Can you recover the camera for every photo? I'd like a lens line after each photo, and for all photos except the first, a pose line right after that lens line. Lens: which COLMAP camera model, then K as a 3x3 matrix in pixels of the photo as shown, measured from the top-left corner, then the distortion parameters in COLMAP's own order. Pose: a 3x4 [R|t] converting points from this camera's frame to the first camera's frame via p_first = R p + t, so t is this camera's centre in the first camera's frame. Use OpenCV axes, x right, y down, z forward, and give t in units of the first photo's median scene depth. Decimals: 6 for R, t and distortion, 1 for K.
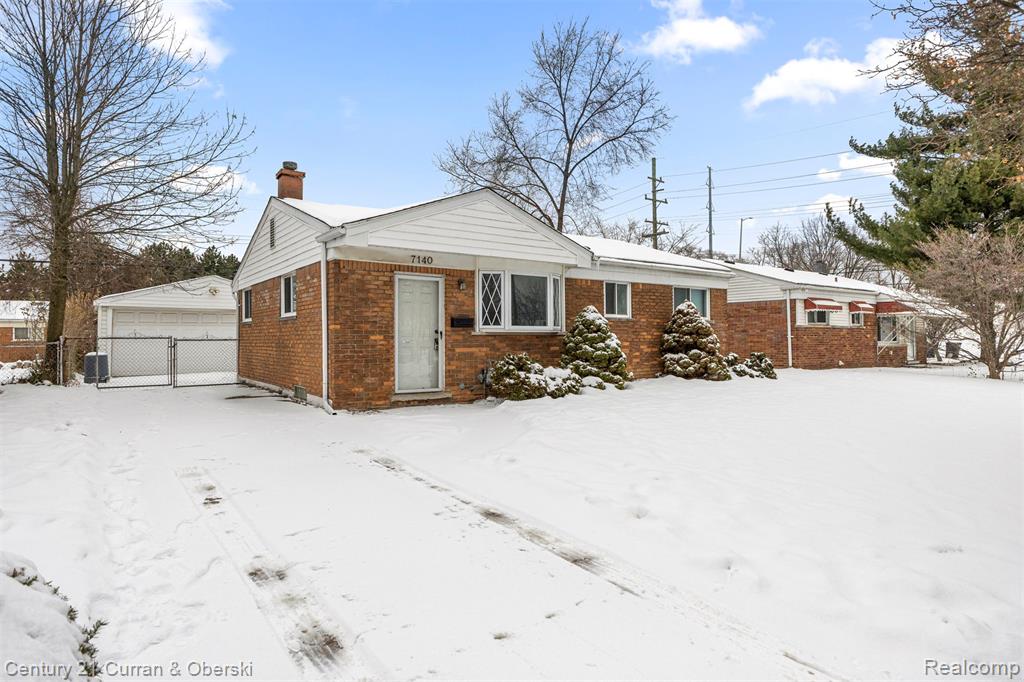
lens RADIAL K [[573.5, 0, 512.0], [0, 573.5, 341.0], [0, 0, 1]] dist [-0.006158, 0.000225]
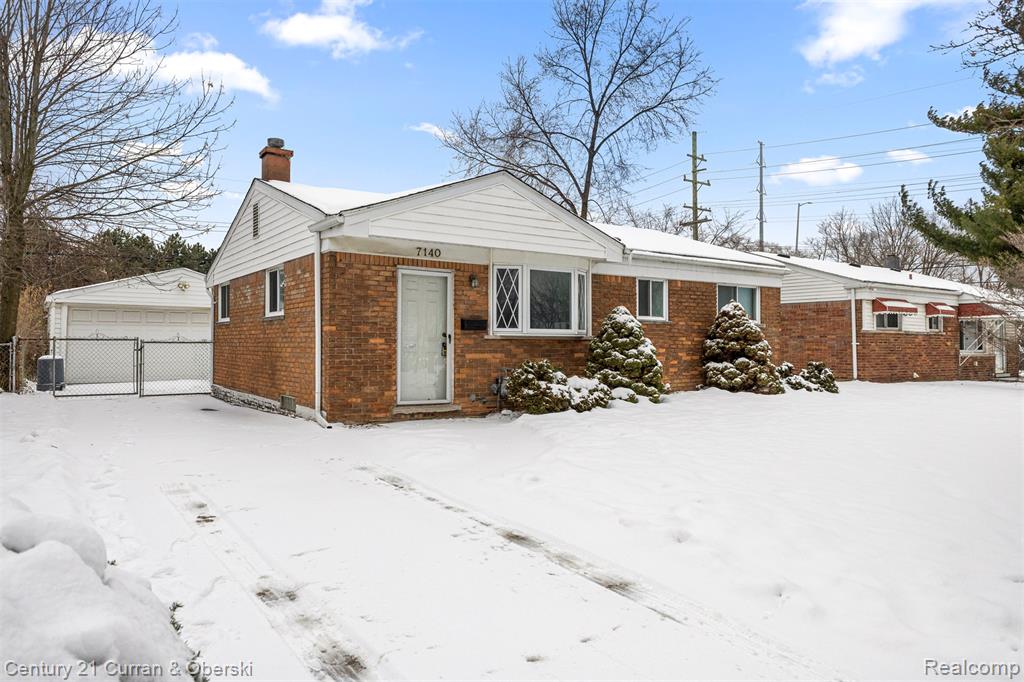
lens RADIAL K [[682.0, 0, 512.0], [0, 682.0, 341.0], [0, 0, 1]] dist [0.003589, -0.001634]
pose [[0.999840, 0.007510, -0.016257, -0.011215], [-0.007658, 0.999930, -0.009038, 0.001855], [0.016188, 0.009161, 0.999827, -0.033115]]
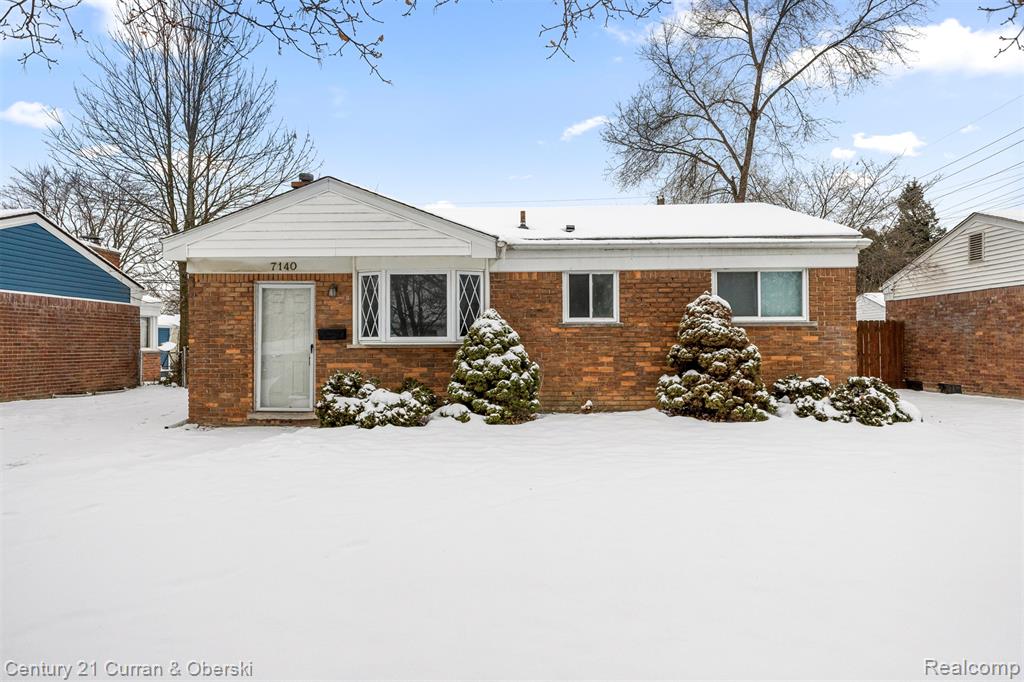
lens RADIAL K [[666.2, 0, 512.0], [0, 666.2, 341.0], [0, 0, 1]] dist [0.005263, 0.000852]
pose [[0.799109, -0.002875, -0.601180, 0.706783], [-0.000484, 0.999985, -0.005425, -0.015524], [0.601186, 0.004626, 0.799096, 0.338379]]
